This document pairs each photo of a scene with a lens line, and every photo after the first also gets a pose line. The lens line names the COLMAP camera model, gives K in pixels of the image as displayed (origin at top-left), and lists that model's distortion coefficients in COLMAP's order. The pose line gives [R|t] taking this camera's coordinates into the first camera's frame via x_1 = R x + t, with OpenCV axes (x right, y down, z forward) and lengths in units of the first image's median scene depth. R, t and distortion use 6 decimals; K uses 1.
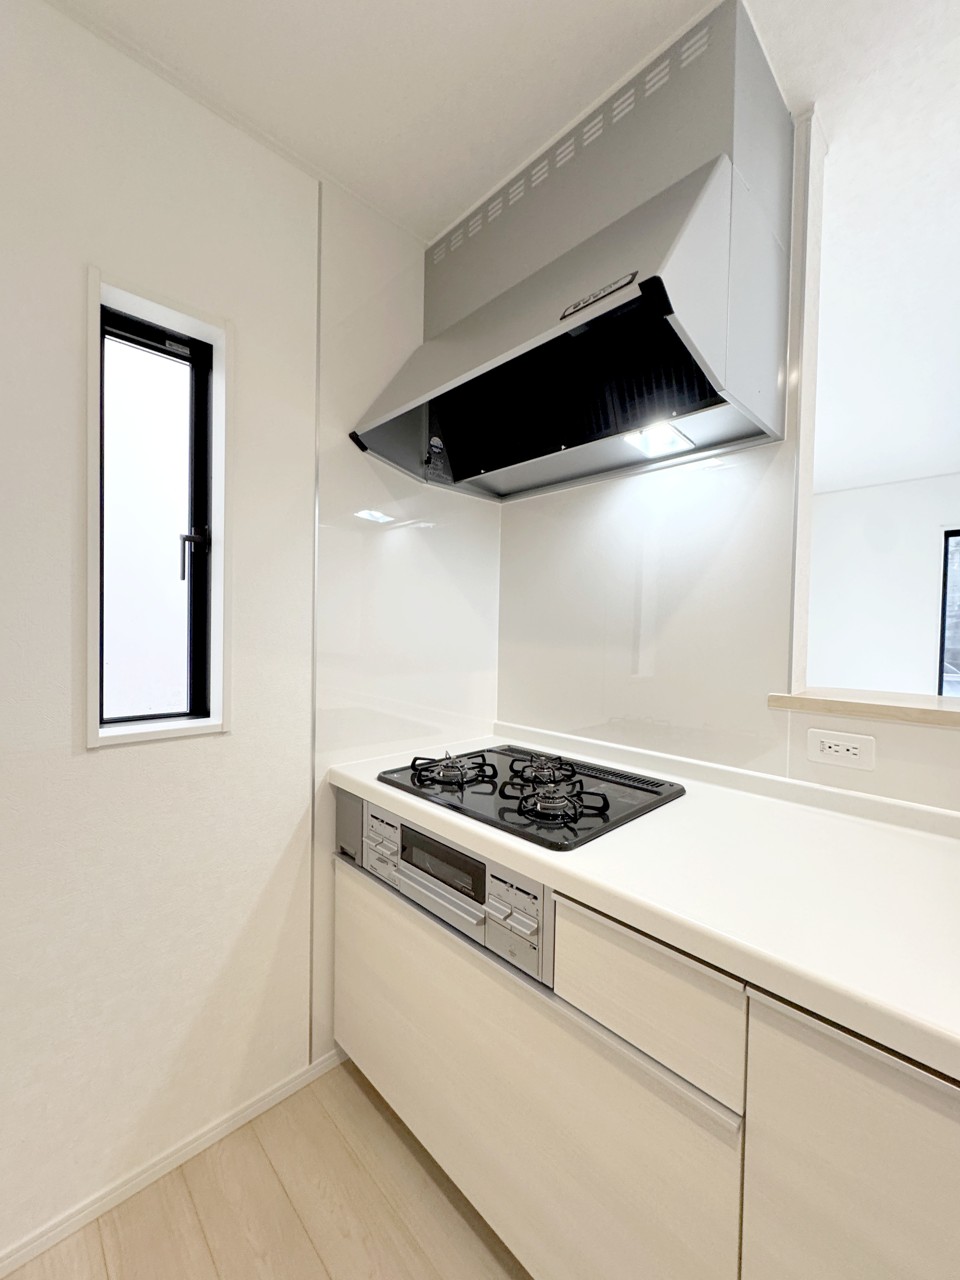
lens RADIAL K [[508.4, 0, 480.0], [0, 508.4, 640.0], [0, 0, 1]] dist [-0.001088, -0.000795]
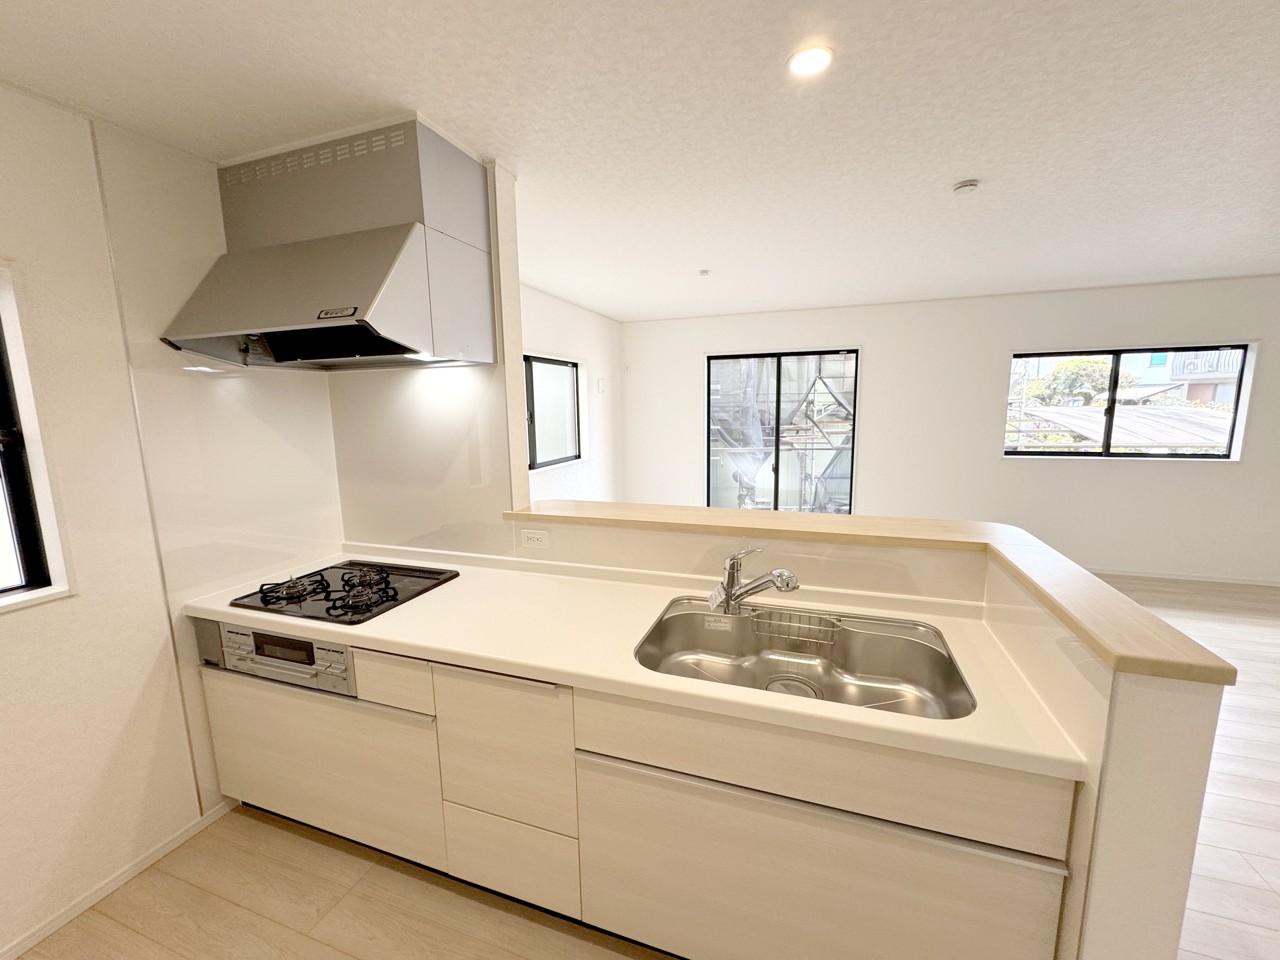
lens RADIAL K [[508.4, 0, 640.0], [0, 508.4, 480.0], [0, 0, 1]] dist [-0.001088, -0.000795]
pose [[0.893068, -0.098992, 0.438896, 0.223761], [0.043762, 0.989982, 0.134240, -0.201413], [-0.447787, -0.100678, 0.888454, -0.695547]]
